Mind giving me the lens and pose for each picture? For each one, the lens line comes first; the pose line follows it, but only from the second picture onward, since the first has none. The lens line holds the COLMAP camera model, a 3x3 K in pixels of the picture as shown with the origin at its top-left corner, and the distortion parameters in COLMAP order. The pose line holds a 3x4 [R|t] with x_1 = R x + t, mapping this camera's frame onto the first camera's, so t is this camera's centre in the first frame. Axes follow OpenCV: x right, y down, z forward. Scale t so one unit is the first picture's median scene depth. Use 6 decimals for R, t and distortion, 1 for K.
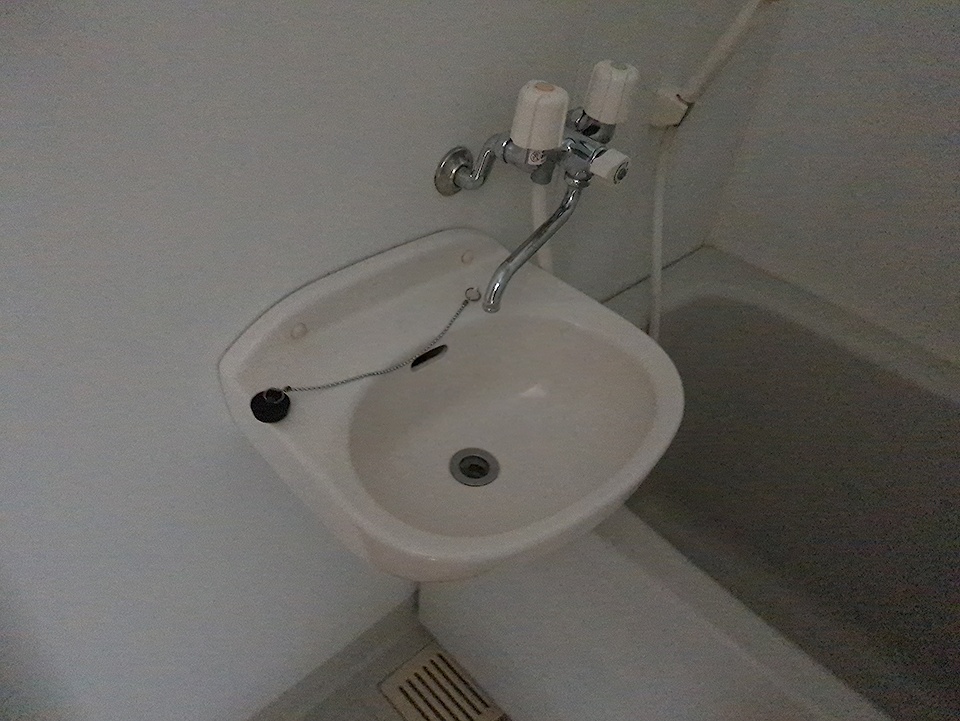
lens RADIAL K [[706.7, 0, 475.6], [0, 706.7, 361.0], [0, 0, 1]] dist [0.052374, -0.064212]
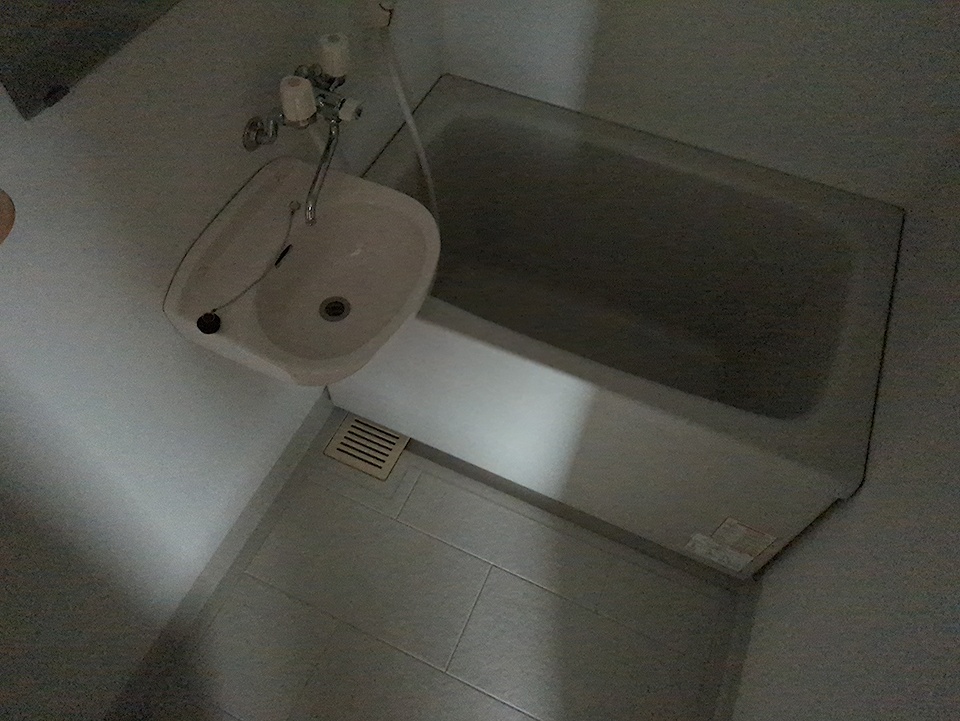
lens RADIAL K [[706.7, 0, 475.6], [0, 706.7, 361.0], [0, 0, 1]] dist [0.052374, -0.064212]
pose [[0.924824, -0.352611, 0.142711, 0.021003], [0.285880, 0.891763, 0.350757, -0.231836], [-0.250945, -0.283591, 0.925528, -0.642633]]
